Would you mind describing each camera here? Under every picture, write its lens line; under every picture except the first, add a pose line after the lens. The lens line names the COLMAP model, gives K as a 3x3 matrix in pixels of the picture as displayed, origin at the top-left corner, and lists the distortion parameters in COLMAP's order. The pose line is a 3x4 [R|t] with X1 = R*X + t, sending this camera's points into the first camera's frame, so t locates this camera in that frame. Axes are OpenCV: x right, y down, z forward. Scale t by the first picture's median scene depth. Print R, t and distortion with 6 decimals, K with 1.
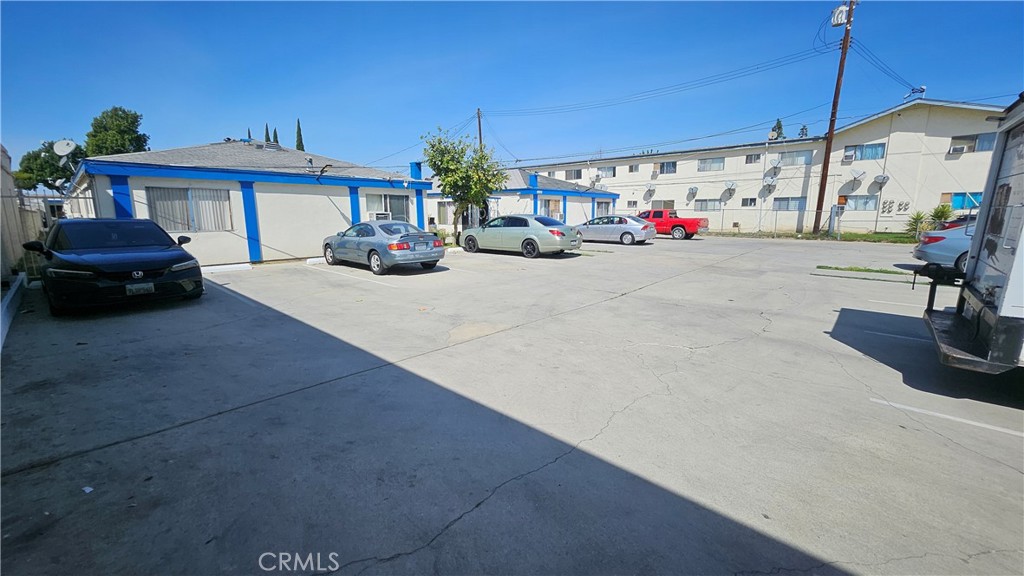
lens RADIAL K [[399.4, 0, 512.0], [0, 399.4, 288.0], [0, 0, 1]] dist [0.000698, 0.000164]
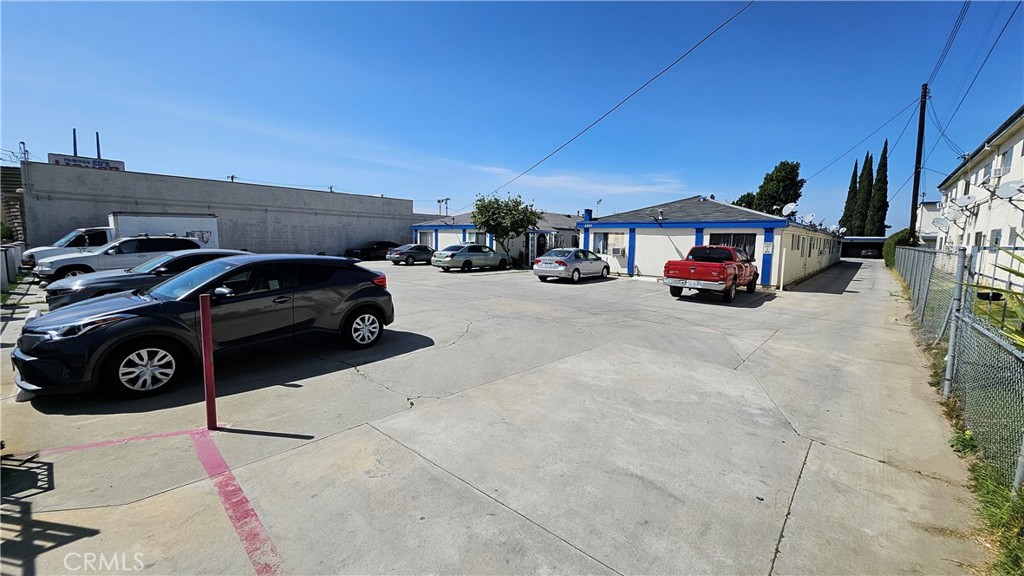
lens RADIAL K [[400.2, 0, 512.0], [0, 400.2, 288.0], [0, 0, 1]] dist [0.000543, 0.000077]
pose [[0.003949, 0.122677, -0.992439, 2.025965], [-0.205727, 0.971317, 0.119247, -0.309415], [0.978601, 0.203701, 0.029073, 1.501949]]
